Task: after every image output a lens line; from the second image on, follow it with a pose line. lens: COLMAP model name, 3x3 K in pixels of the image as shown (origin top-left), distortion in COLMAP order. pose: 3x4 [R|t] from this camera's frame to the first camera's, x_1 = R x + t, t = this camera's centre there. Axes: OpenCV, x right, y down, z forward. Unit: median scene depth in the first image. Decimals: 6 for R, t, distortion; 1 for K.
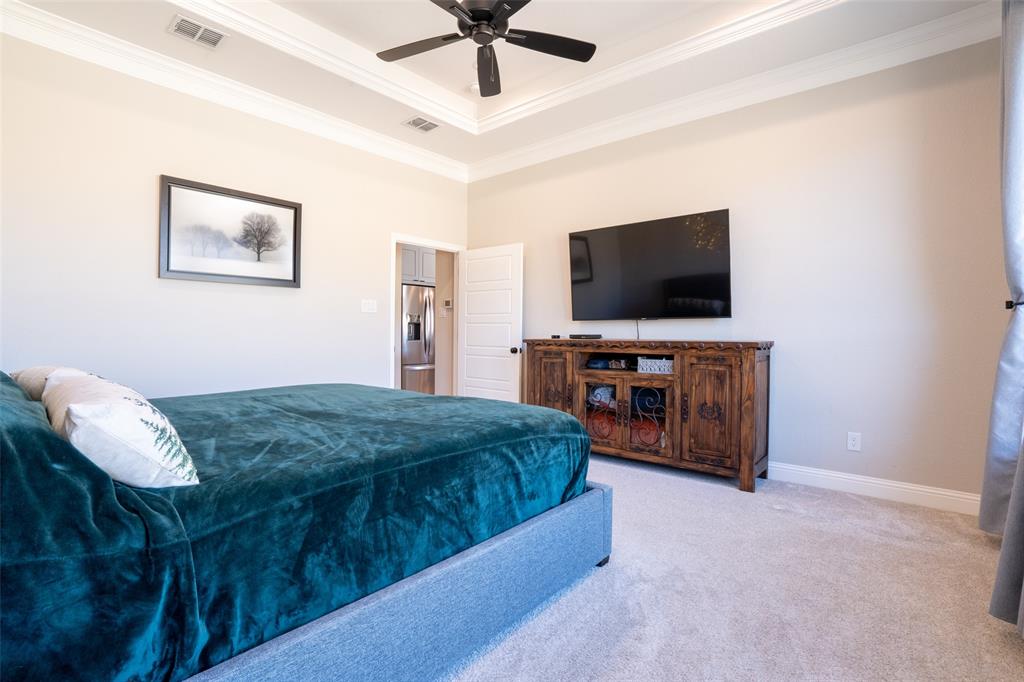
lens RADIAL K [[471.6, 0, 513.9], [0, 471.6, 340.9], [0, 0, 1]] dist [-0.043835, 0.008246]
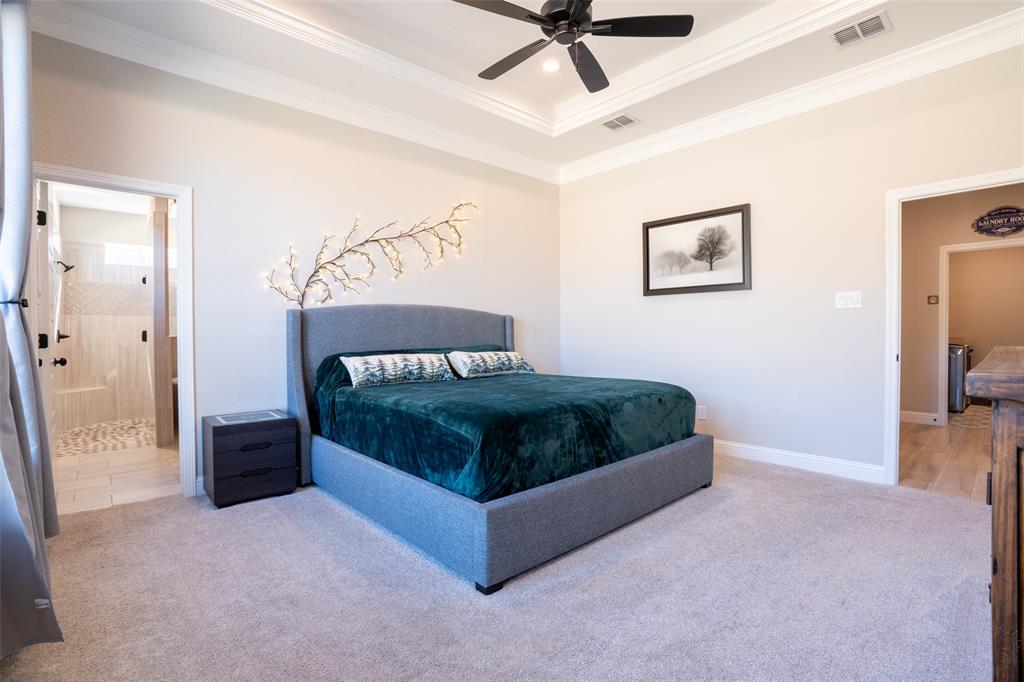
lens RADIAL K [[471.6, 0, 518.6], [0, 471.6, 340.4], [0, 0, 1]] dist [-0.043835, 0.008246]
pose [[-0.117046, 0.002991, -0.993122, 0.606855], [-0.024764, 0.999676, 0.005929, -0.000699], [0.992818, 0.025288, -0.116934, 0.680375]]
